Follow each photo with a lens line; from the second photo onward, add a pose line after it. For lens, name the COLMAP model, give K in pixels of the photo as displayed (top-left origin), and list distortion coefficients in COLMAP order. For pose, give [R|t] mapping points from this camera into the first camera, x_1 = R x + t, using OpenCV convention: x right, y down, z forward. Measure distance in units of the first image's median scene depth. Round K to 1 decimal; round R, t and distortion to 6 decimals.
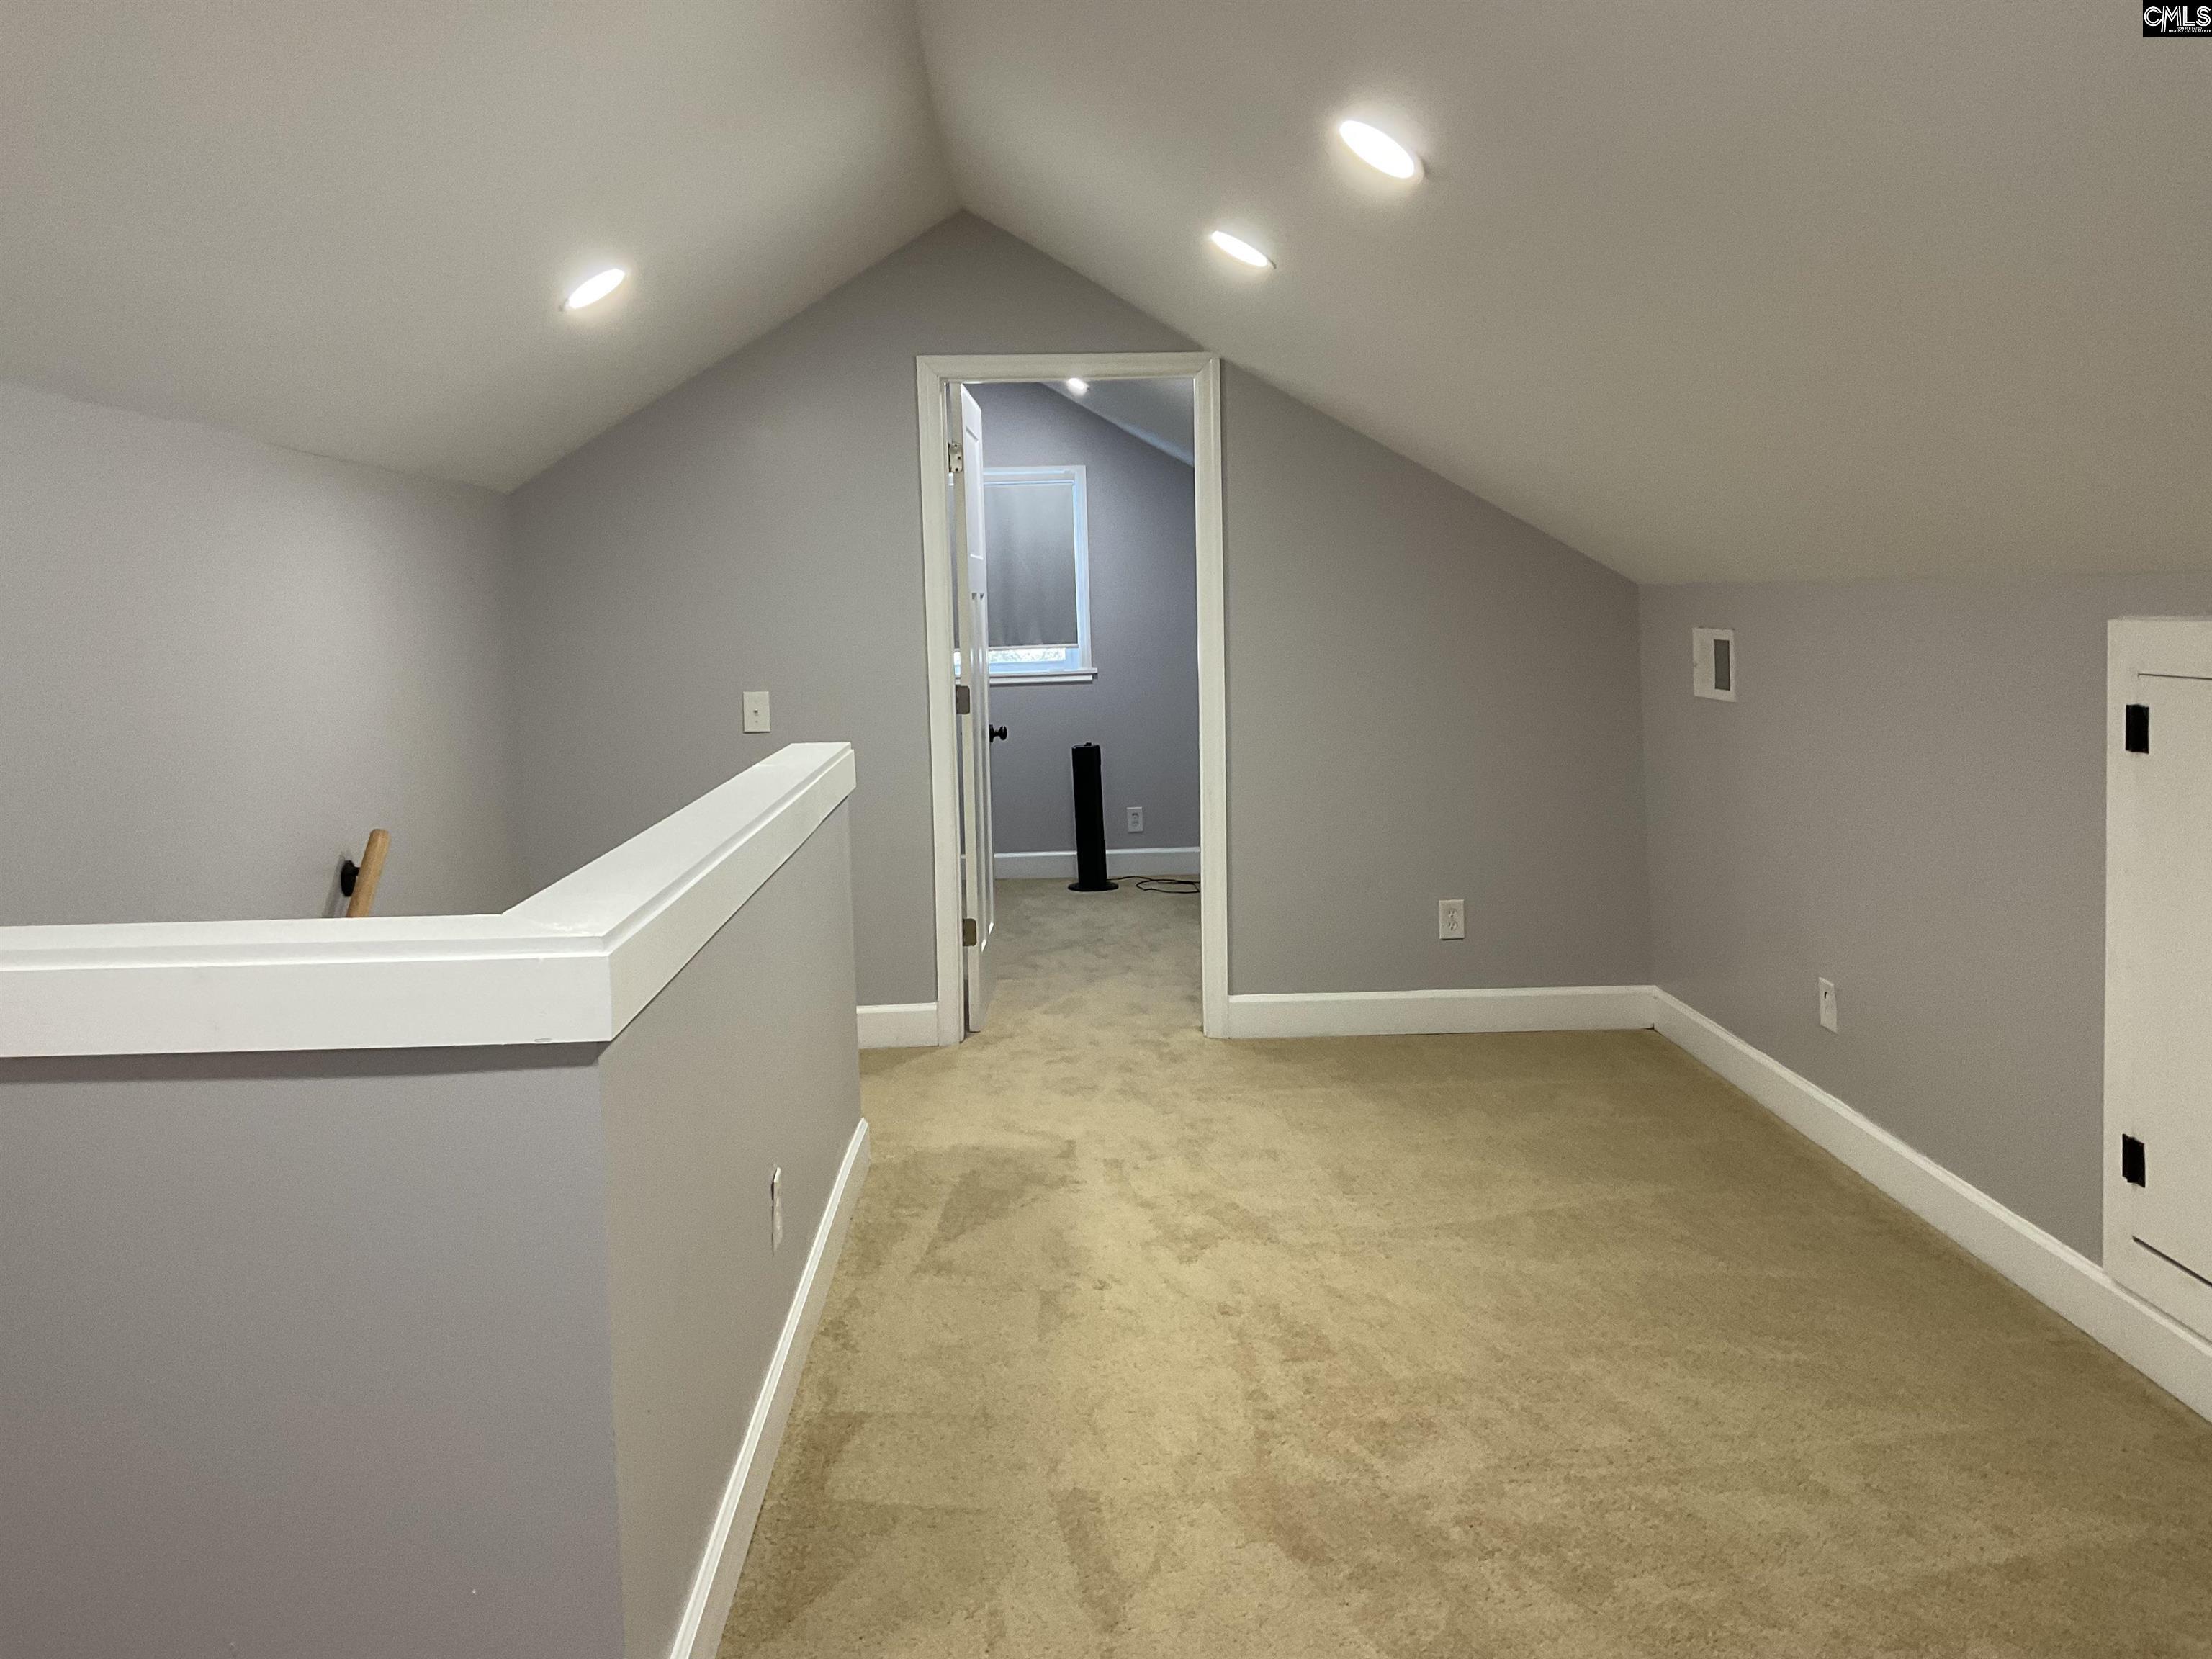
lens RADIAL K [[1855.8, 0, 1106.6], [0, 1855.8, 831.6], [0, 0, 1]] dist [-0.002920, -0.000218]
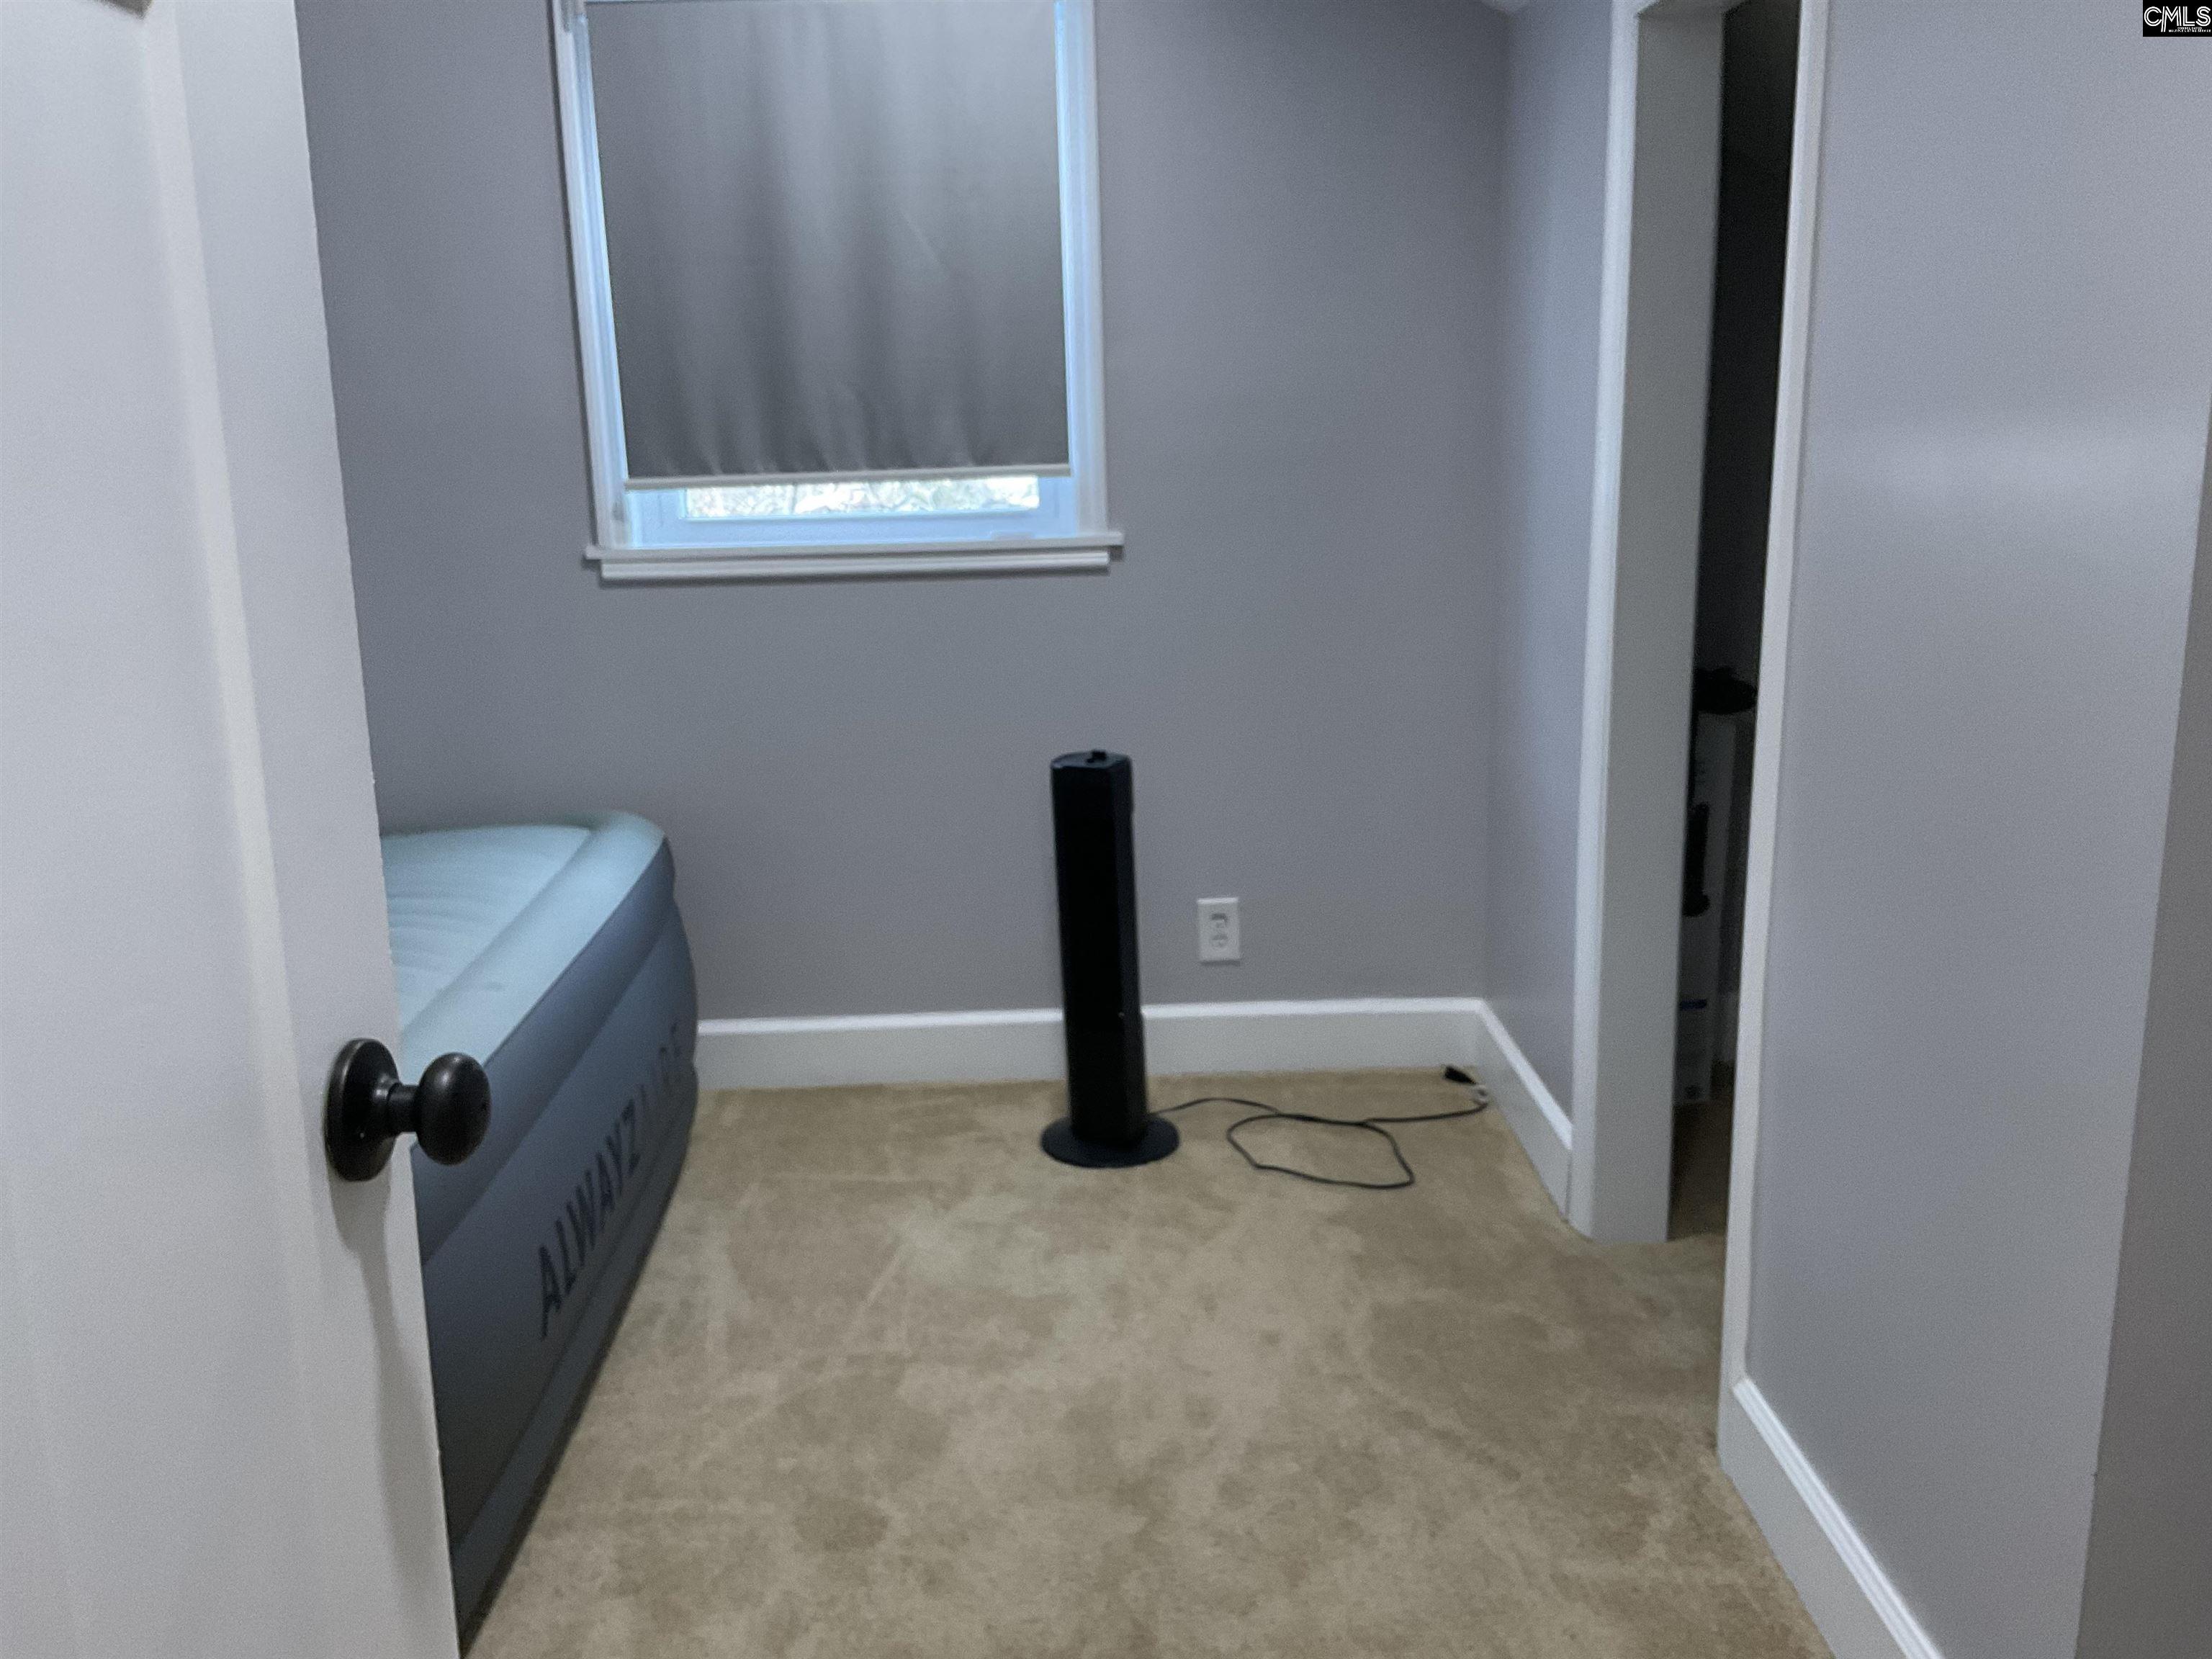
lens RADIAL K [[1855.8, 0, 1105.5], [0, 1855.8, 826.4], [0, 0, 1]] dist [-0.002920, -0.000218]
pose [[0.999993, 0.001127, -0.003435, -0.006785], [-0.000874, 0.997344, 0.072830, -0.056260], [0.003508, -0.072827, 0.997338, 0.627861]]
